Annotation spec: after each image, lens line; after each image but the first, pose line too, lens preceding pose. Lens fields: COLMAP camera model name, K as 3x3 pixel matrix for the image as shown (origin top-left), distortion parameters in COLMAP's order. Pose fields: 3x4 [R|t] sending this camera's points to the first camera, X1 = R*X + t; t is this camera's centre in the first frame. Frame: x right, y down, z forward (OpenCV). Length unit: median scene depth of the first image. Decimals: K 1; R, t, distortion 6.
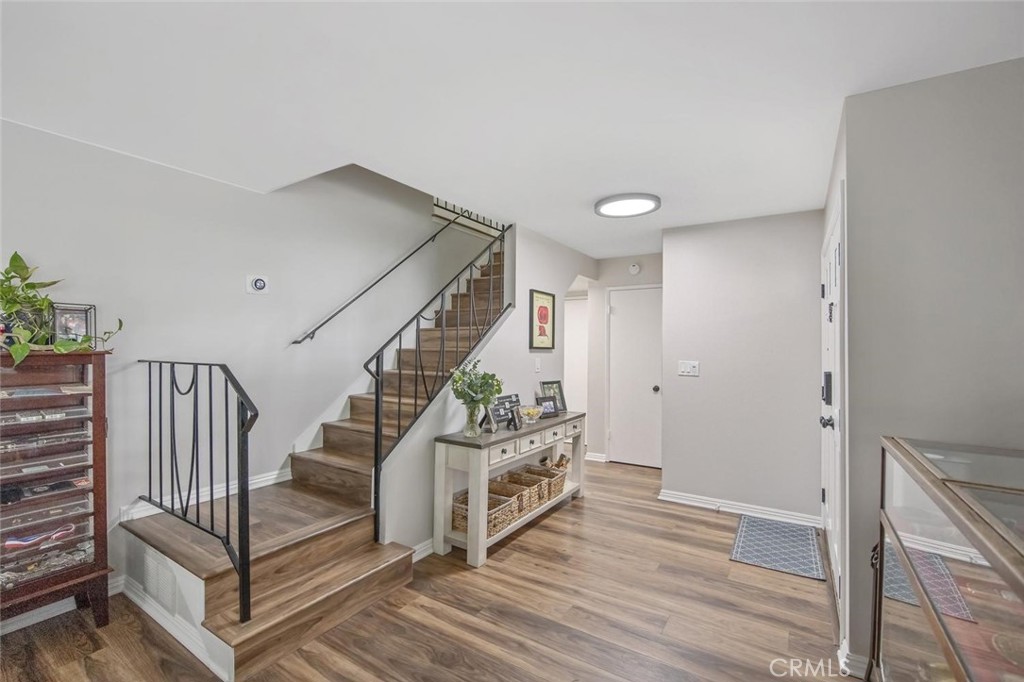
lens RADIAL K [[444.4, 0, 510.5], [0, 444.4, 346.6], [0, 0, 1]] dist [-0.000336, -0.000025]
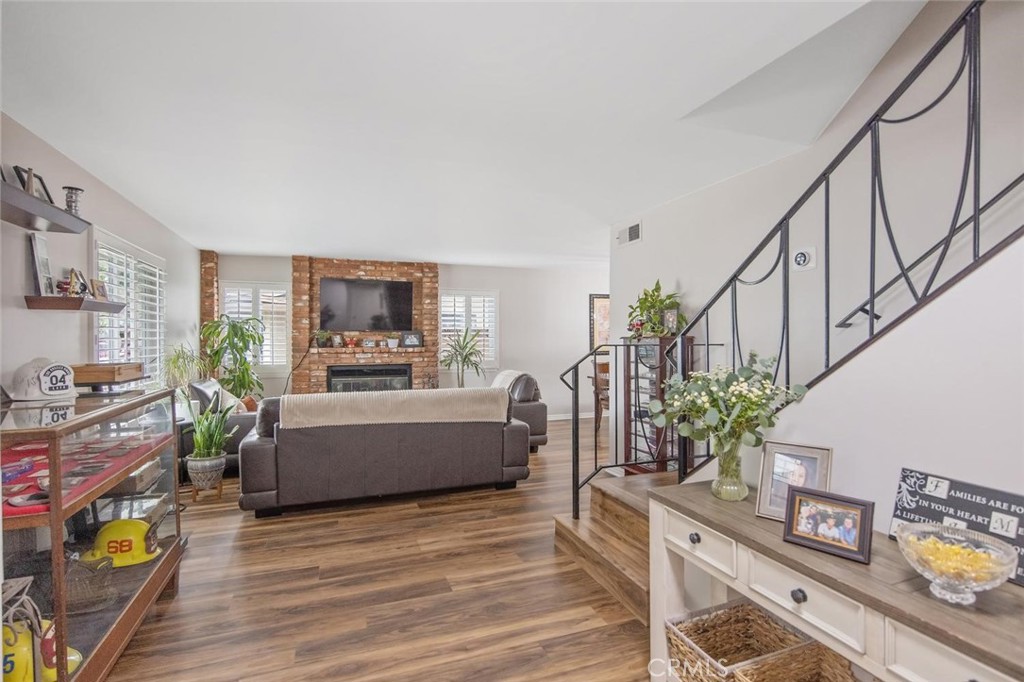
lens RADIAL K [[503.3, 0, 513.7], [0, 503.3, 342.4], [0, 0, 1]] dist [0.000540, 0.000046]
pose [[-0.597765, 0.000217, -0.801671, 0.717324], [-0.001719, 0.999997, 0.001552, 0.023557], [0.801670, 0.002306, -0.597763, 1.516138]]
